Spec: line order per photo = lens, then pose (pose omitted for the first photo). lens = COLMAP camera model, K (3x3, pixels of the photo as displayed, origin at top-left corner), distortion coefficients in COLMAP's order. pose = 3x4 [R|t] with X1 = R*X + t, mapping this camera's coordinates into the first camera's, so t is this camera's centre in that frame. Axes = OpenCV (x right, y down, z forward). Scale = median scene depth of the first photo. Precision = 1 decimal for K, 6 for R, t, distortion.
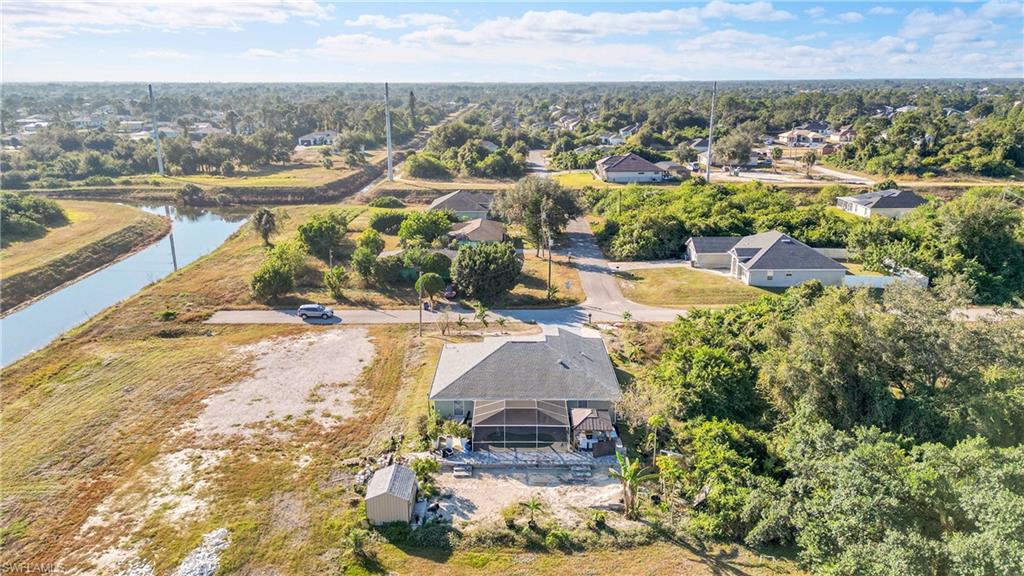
lens RADIAL K [[714.9, 0, 512.0], [0, 714.9, 288.0], [0, 0, 1]] dist [0.080487, -0.080749]
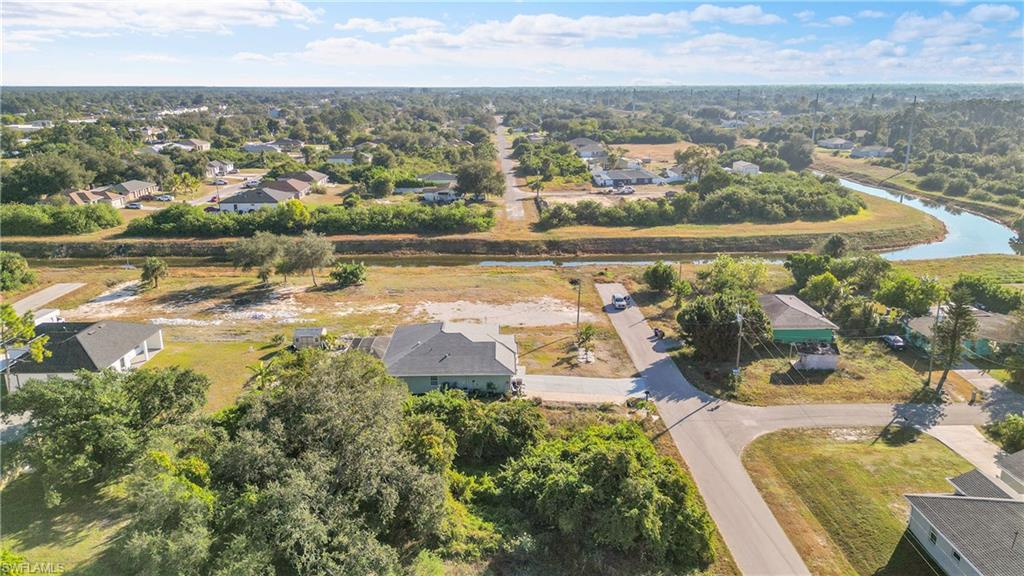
lens RADIAL K [[714.9, 0, 512.0], [0, 714.9, 288.0], [0, 0, 1]] dist [0.080487, -0.080749]
pose [[0.017438, 0.269504, -0.962841, 1.236478], [-0.270728, 0.928287, 0.254929, -0.346825], [0.962498, 0.256223, 0.089149, 1.003332]]
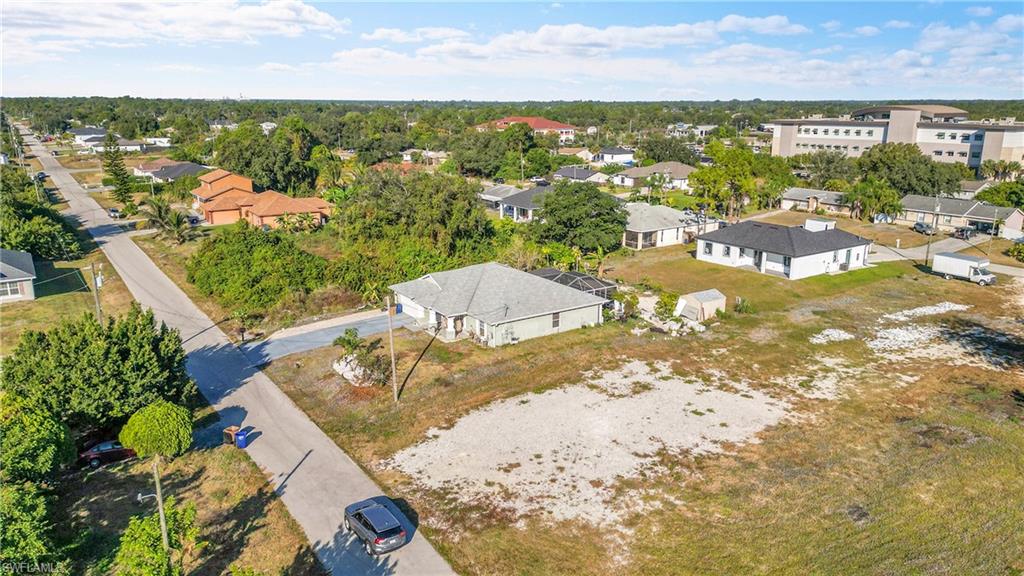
lens RADIAL K [[714.9, 0, 512.0], [0, 714.9, 288.0], [0, 0, 1]] dist [0.080487, -0.080749]
pose [[-0.564641, -0.208544, 0.798555, -0.846958], [0.228042, 0.890464, 0.393790, -0.307419], [-0.793207, 0.404454, -0.455235, 1.501374]]
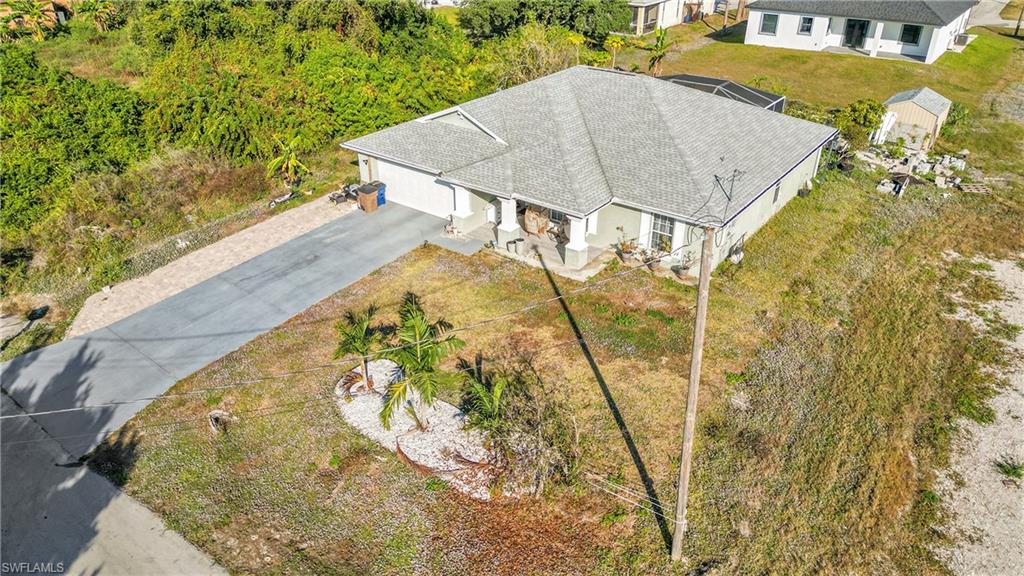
lens RADIAL K [[714.9, 0, 512.0], [0, 714.9, 288.0], [0, 0, 1]] dist [0.080487, -0.080749]
pose [[-0.799747, -0.297336, 0.521532, -0.206395], [0.163579, 0.727933, 0.665850, -0.142991], [-0.577621, 0.617823, -0.533524, 1.393997]]
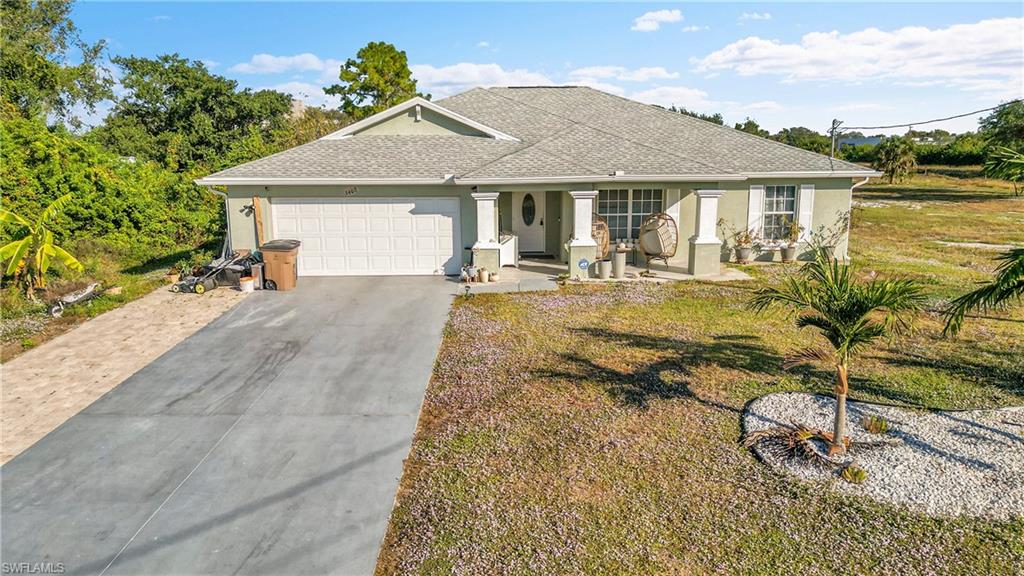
lens RADIAL K [[714.9, 0, 512.0], [0, 714.9, 288.0], [0, 0, 1]] dist [0.080487, -0.080749]
pose [[-0.999946, 0.010209, 0.002154, 0.053765], [0.010069, 0.890025, 0.455800, 0.007668], [0.002736, 0.455797, -0.890079, 1.388387]]
